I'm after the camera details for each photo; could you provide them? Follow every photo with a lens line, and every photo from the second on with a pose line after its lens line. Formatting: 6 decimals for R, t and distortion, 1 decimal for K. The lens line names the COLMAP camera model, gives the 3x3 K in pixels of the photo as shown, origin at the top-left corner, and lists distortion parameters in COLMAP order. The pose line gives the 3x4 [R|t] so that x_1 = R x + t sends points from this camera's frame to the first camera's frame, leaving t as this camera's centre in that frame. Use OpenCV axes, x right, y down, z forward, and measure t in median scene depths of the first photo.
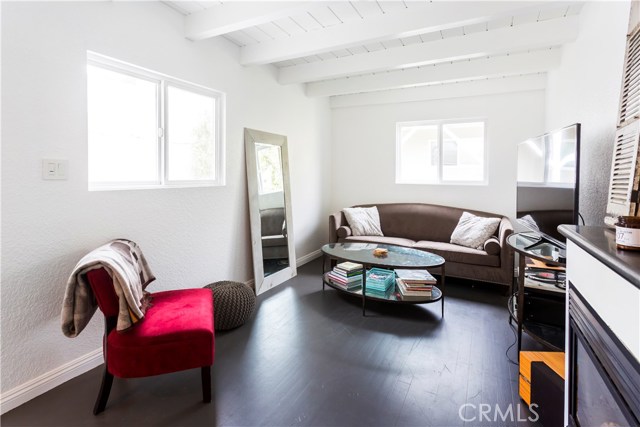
lens RADIAL K [[320.6, 0, 316.9], [0, 320.6, 181.0], [0, 0, 1]] dist [0.001844, 0.000312]
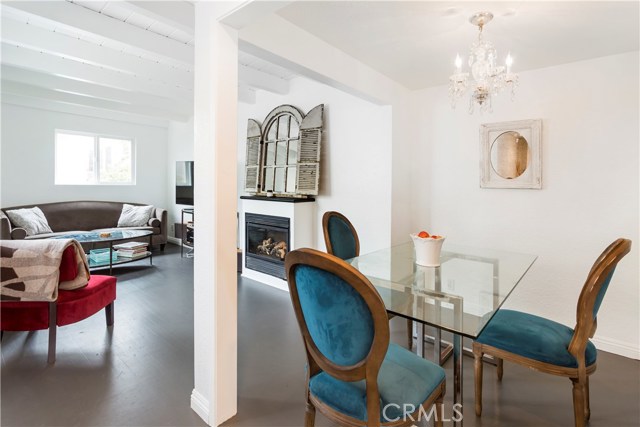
lens RADIAL K [[322.1, 0, 320.9], [0, 322.1, 194.1], [0, 0, 1]] dist [0.001527, 0.000419]
pose [[0.211433, -0.038035, 0.976652, -0.710562], [0.000443, 0.999246, 0.038819, -0.002235], [-0.977392, -0.007775, 0.211290, -0.136376]]
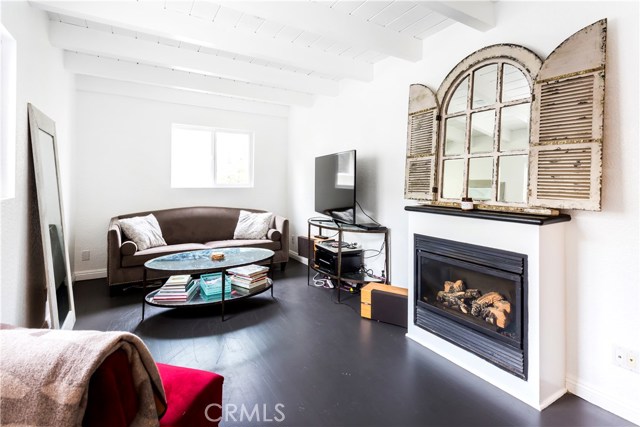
lens RADIAL K [[320.6, 0, 316.9], [0, 320.6, 181.0], [0, 0, 1]] dist [0.001844, 0.000312]
pose [[0.509489, -0.006488, 0.860452, -0.386774], [0.012216, 0.999925, 0.000306, -0.007989], [-0.860390, 0.010356, 0.509531, 0.163922]]
